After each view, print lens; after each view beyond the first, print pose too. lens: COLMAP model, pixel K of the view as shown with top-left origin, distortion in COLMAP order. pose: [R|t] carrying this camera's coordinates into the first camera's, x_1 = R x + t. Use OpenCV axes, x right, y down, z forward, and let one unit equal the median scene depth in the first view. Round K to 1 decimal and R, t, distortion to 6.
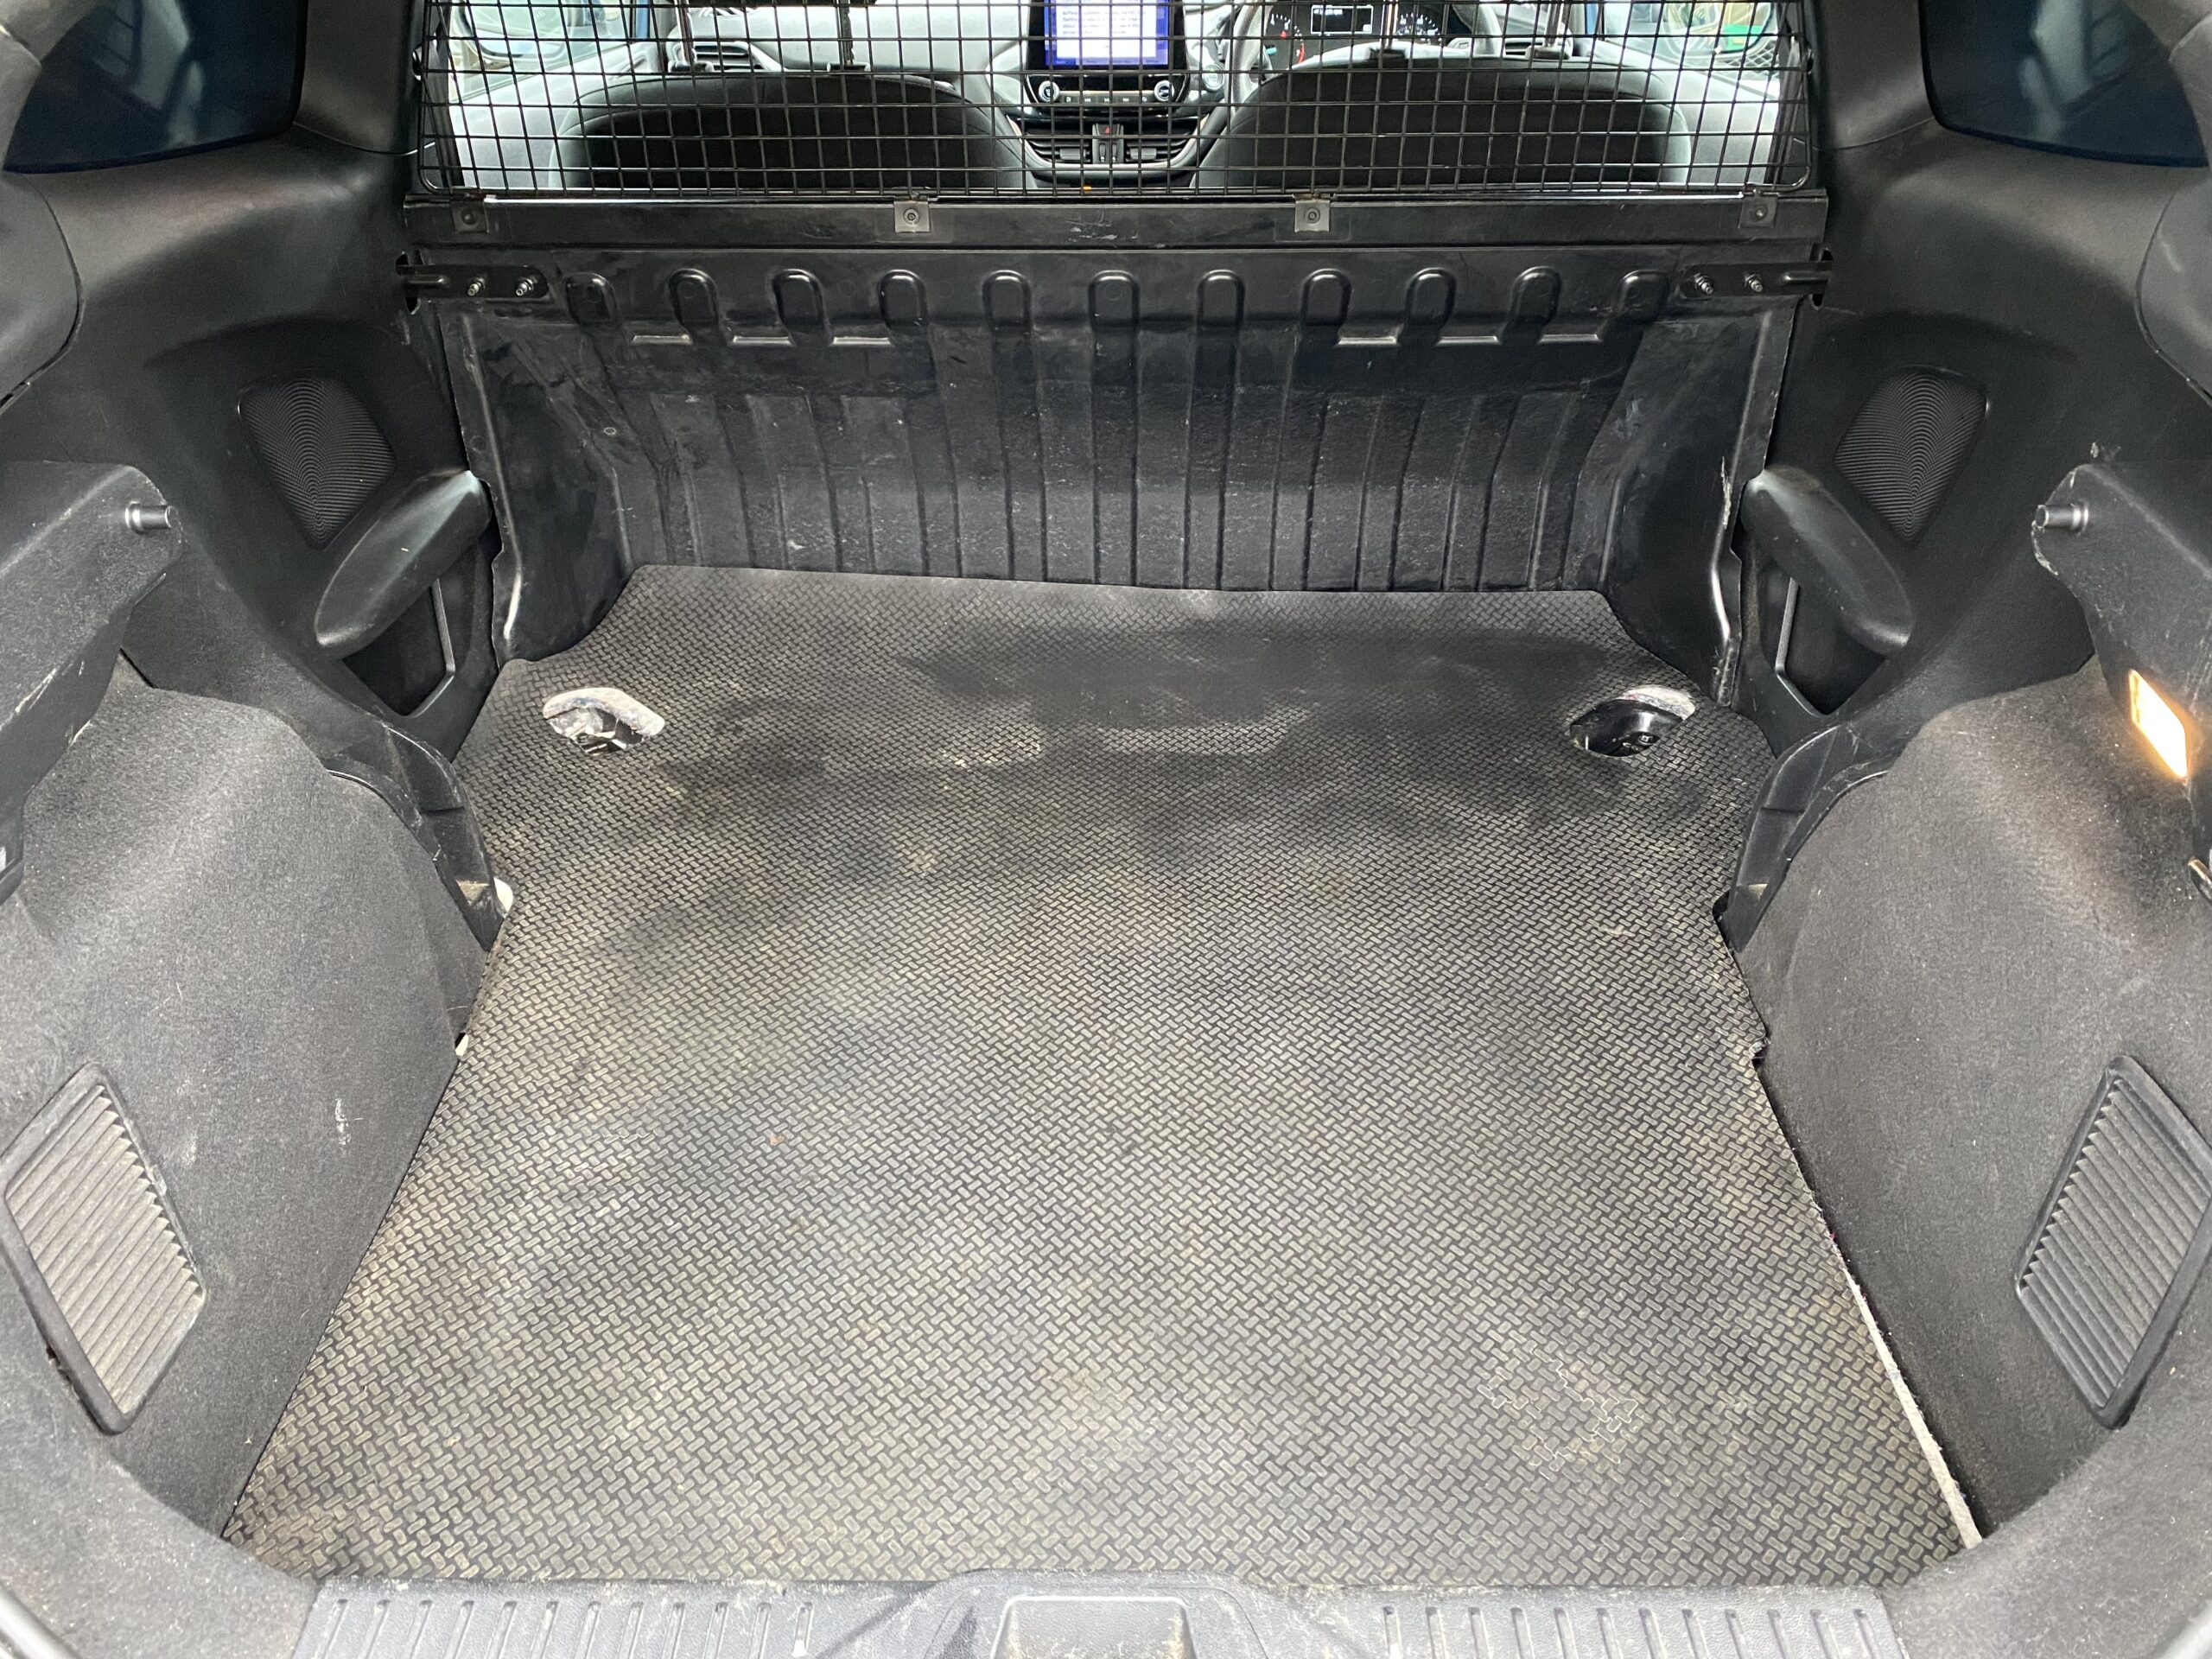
lens RADIAL K [[1661.5, 0, 1099.8], [0, 1661.5, 826.0], [0, 0, 1]] dist [0.013798, -0.013441]
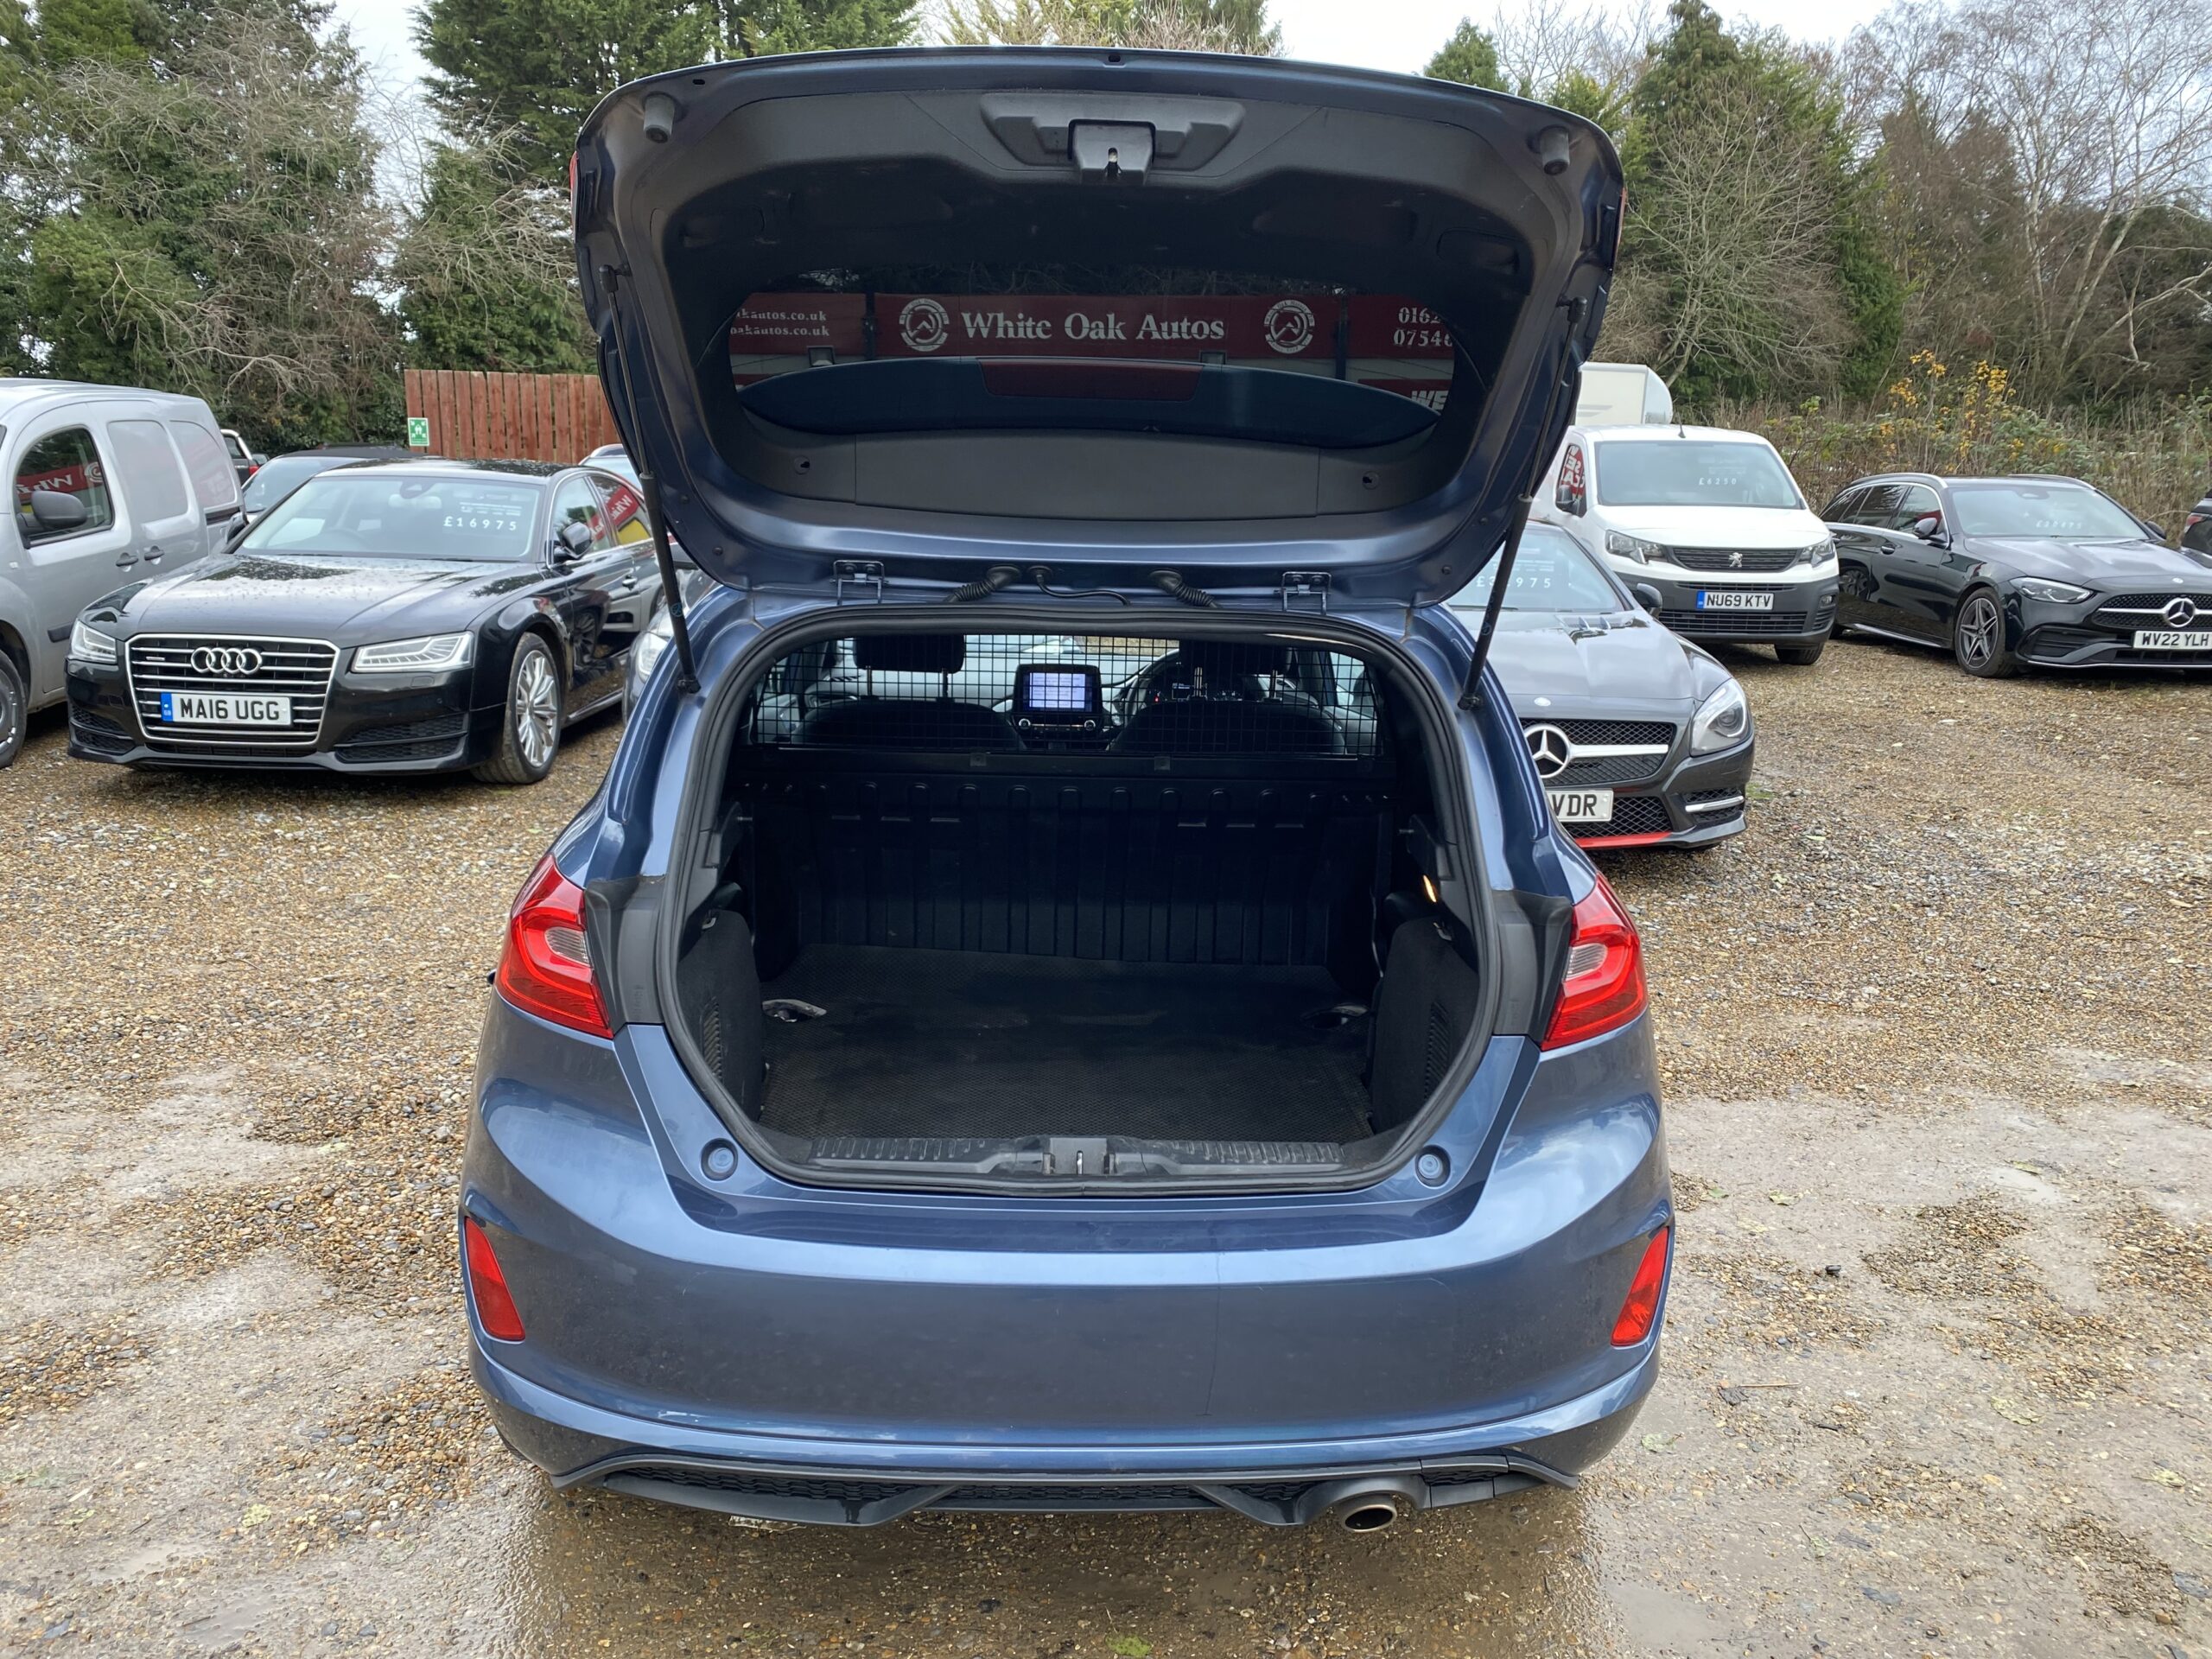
lens RADIAL K [[1661.5, 0, 1111.5], [0, 1661.5, 818.4], [0, 0, 1]] dist [0.013798, -0.013441]
pose [[0.997967, 0.022145, 0.059753, -0.057477], [0.002152, 0.925431, -0.378910, 0.448275], [-0.063689, 0.378268, 0.923503, -0.834885]]
